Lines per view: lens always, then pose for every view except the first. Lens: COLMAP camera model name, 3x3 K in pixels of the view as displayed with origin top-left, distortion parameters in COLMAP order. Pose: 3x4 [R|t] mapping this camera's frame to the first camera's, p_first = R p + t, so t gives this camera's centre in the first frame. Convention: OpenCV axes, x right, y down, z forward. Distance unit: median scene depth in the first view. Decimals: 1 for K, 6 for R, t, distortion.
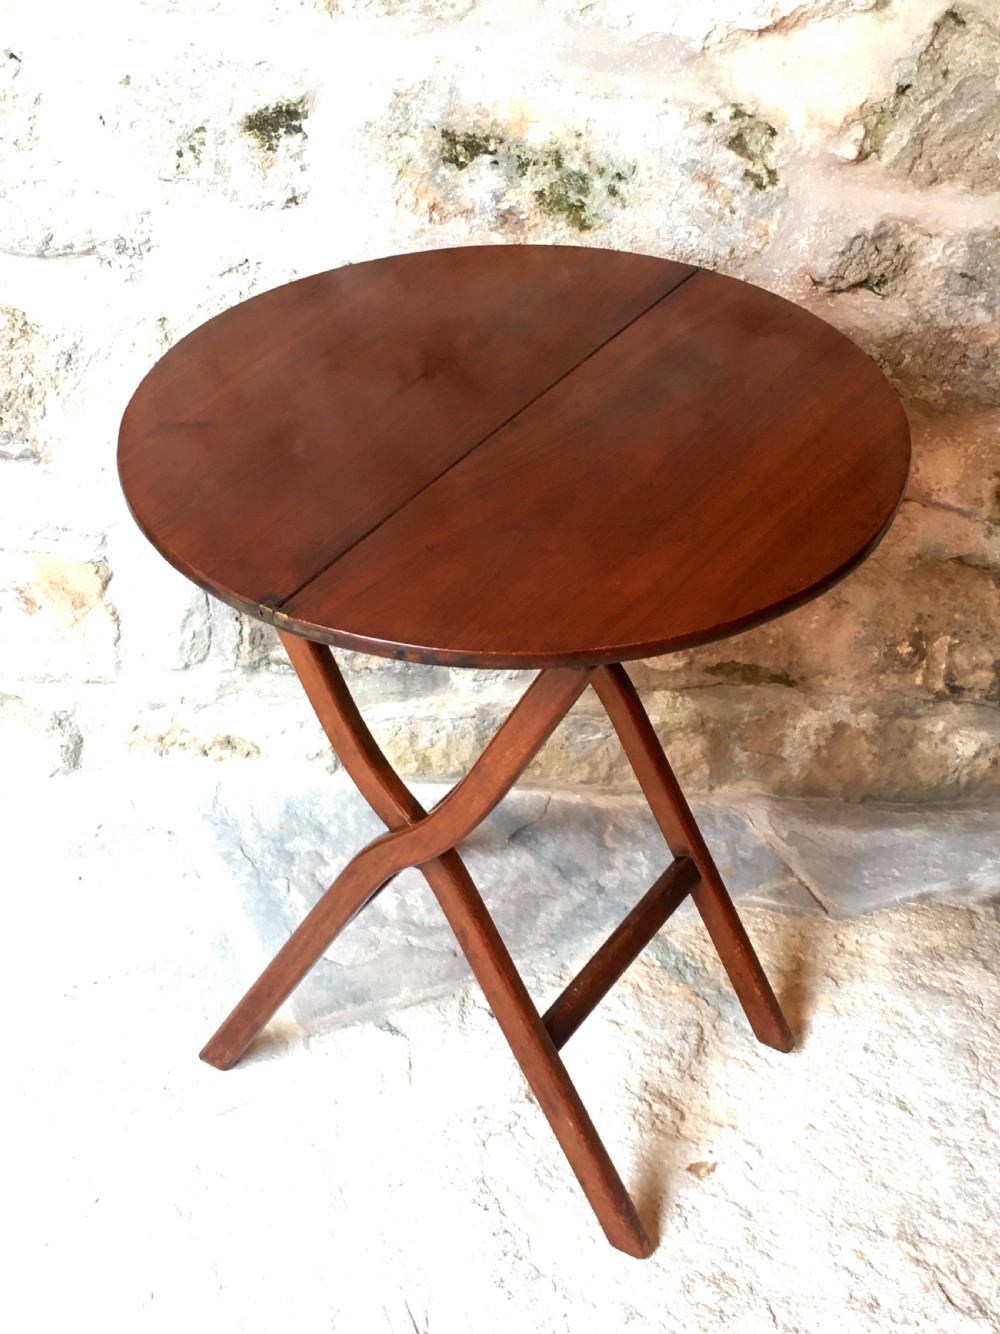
lens RADIAL K [[2029.3, 0, 503.9], [0, 2029.3, 661.7], [0, 0, 1]] dist [0.054144, 0.000000]
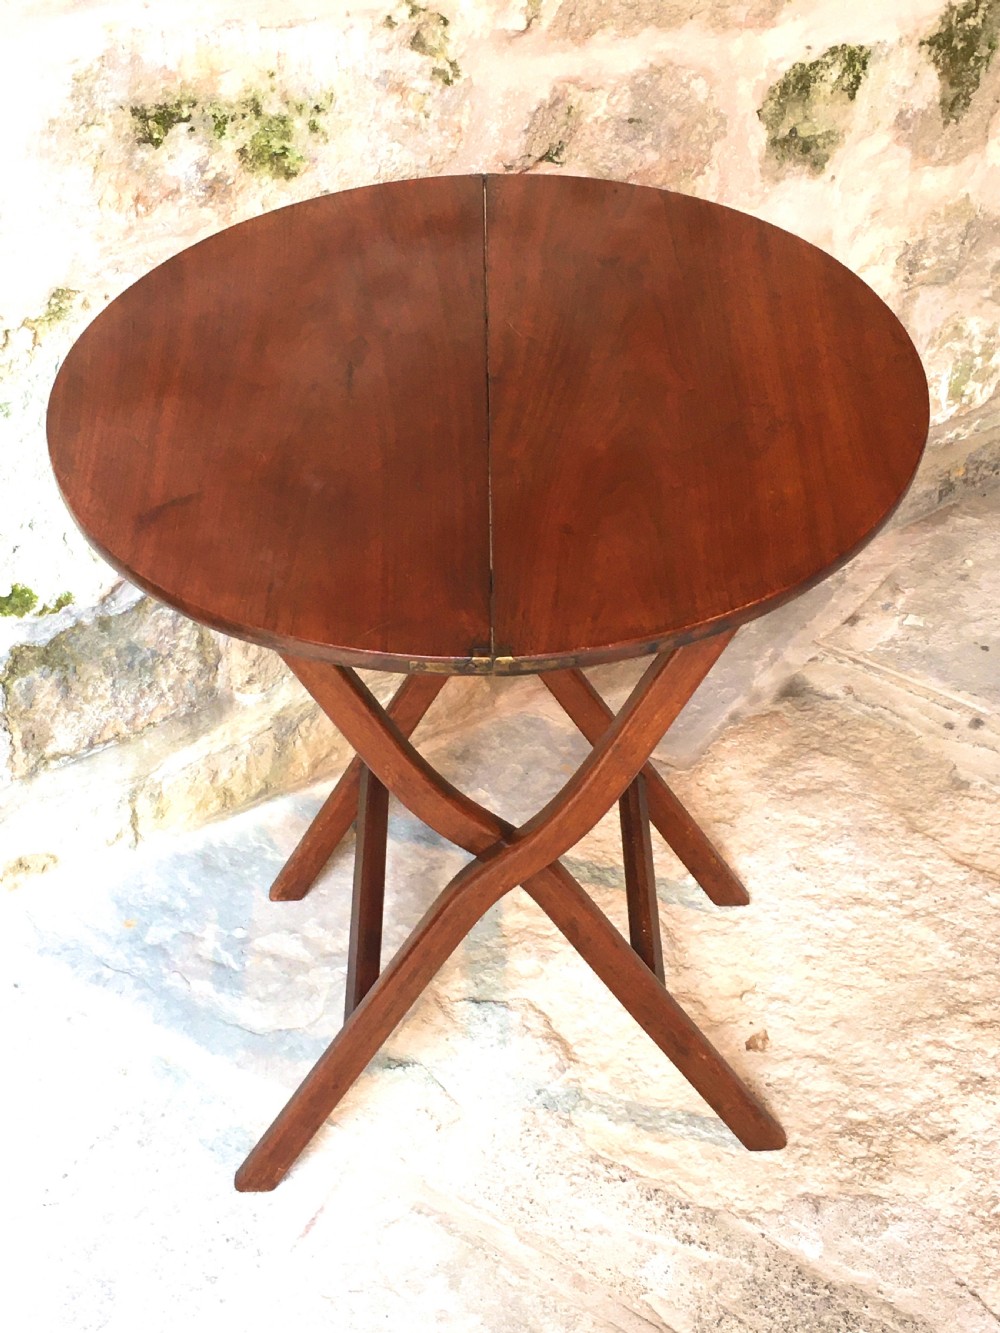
lens RADIAL K [[1891.0, 0, 507.2], [0, 1891.0, 669.8], [0, 0, 1]] dist [0.059761, 0.000000]
pose [[0.833780, -0.377043, 0.403298, -0.297614], [0.352617, 0.925760, 0.136490, -0.087635], [-0.424820, 0.028407, 0.904832, 0.188946]]
